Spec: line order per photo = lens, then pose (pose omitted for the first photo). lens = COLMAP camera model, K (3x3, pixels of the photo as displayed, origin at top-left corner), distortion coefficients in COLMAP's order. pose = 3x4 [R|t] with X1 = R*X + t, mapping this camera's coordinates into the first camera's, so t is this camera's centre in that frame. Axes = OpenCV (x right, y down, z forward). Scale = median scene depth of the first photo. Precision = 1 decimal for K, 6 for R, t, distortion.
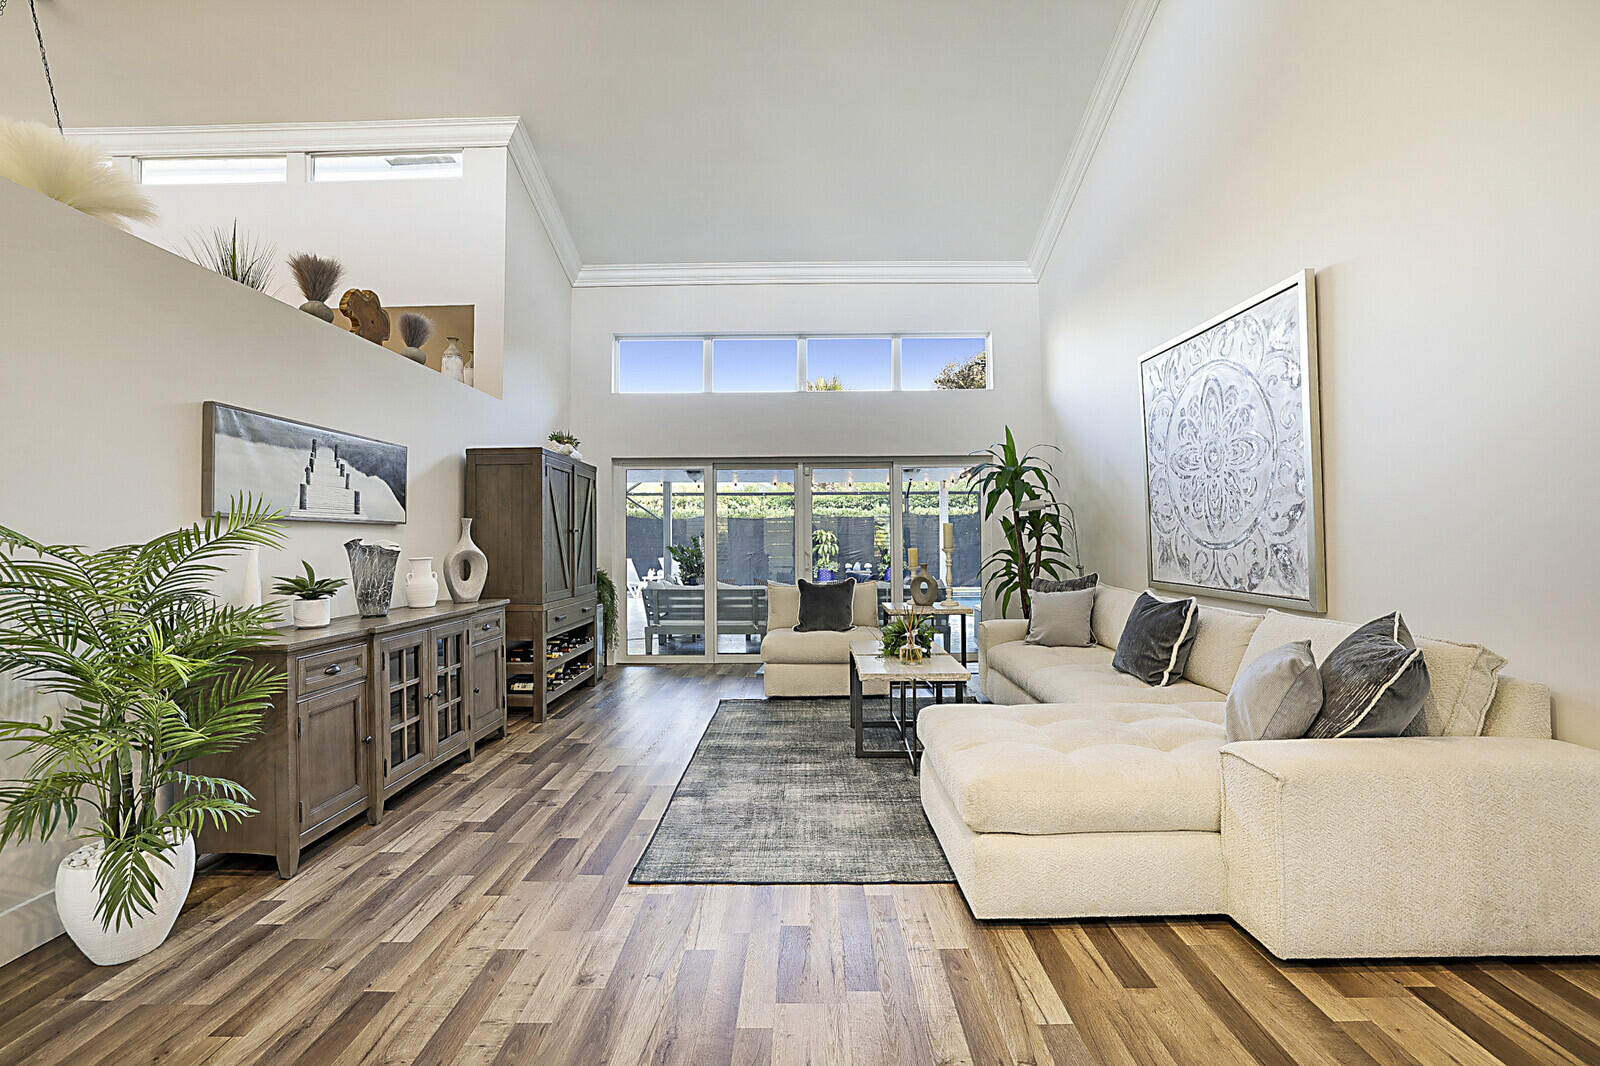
lens RADIAL K [[653.7, 0, 793.8], [0, 653.7, 525.2], [0, 0, 1]] dist [-0.018695, 0.001474]
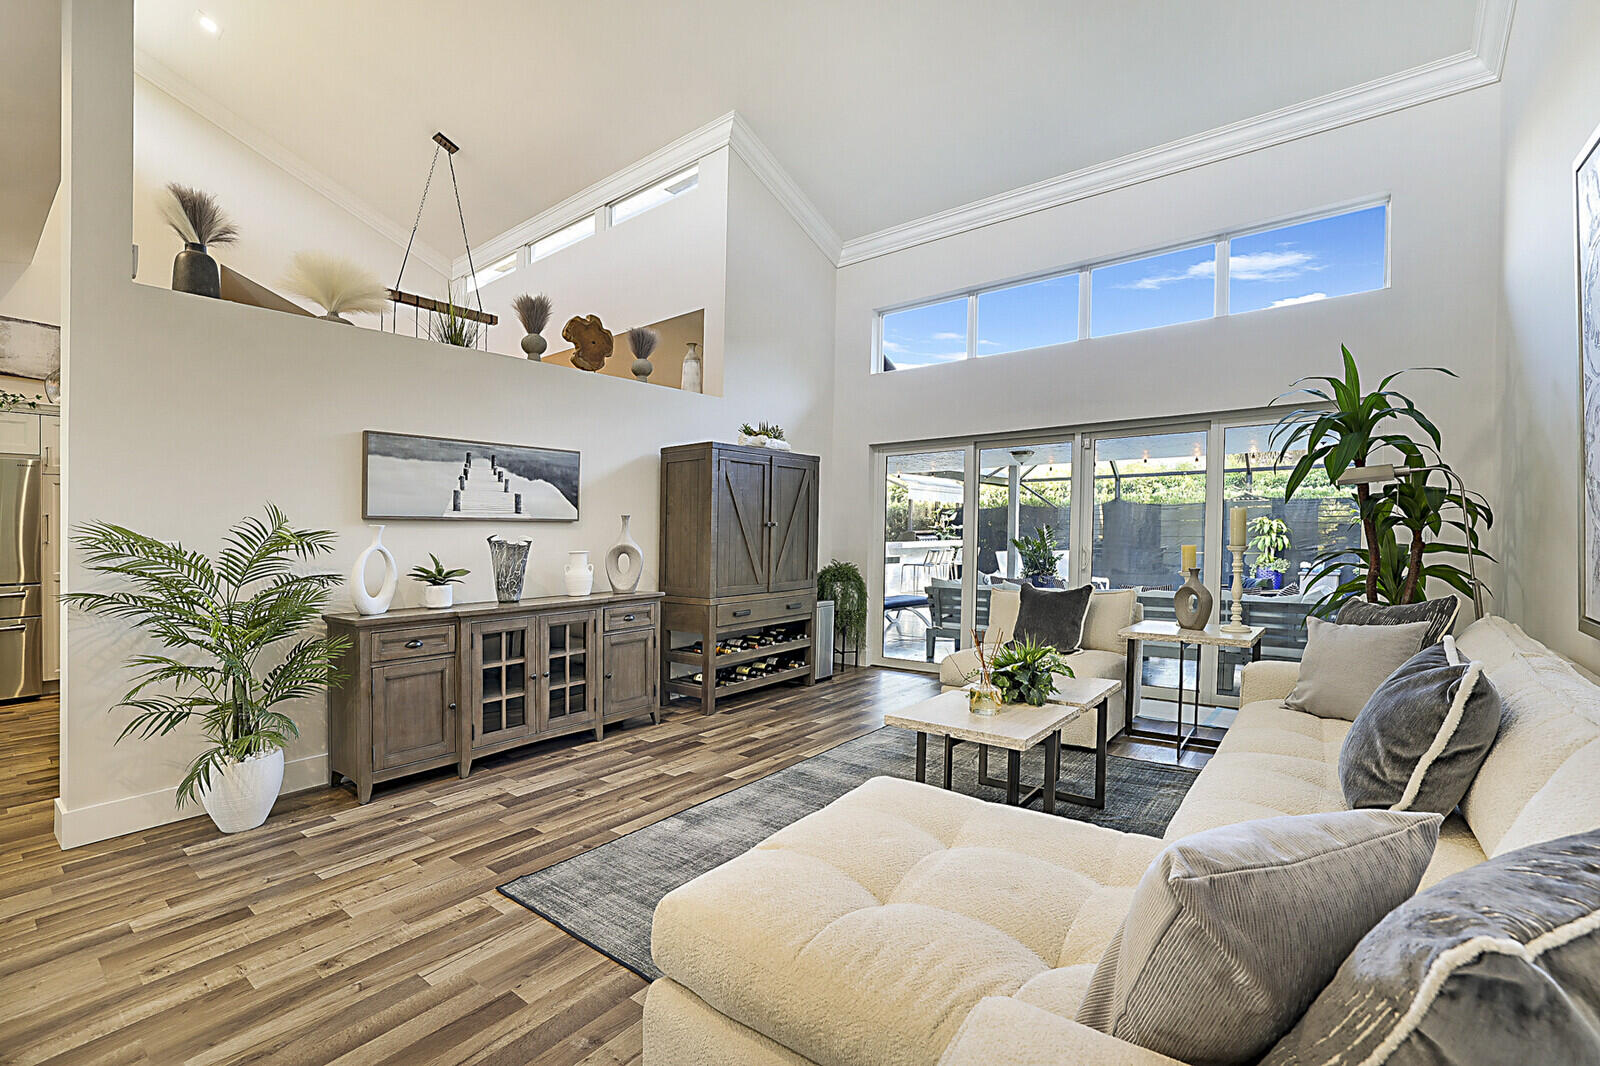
lens RADIAL K [[691.3, 0, 802.9], [0, 691.3, 542.3], [0, 0, 1]] dist [-0.024109, 0.001776]
pose [[0.804808, 0.006582, -0.593499, 0.494959], [0.017176, 0.999261, 0.034373, 0.001059], [0.593287, -0.037858, 0.804100, 0.318800]]
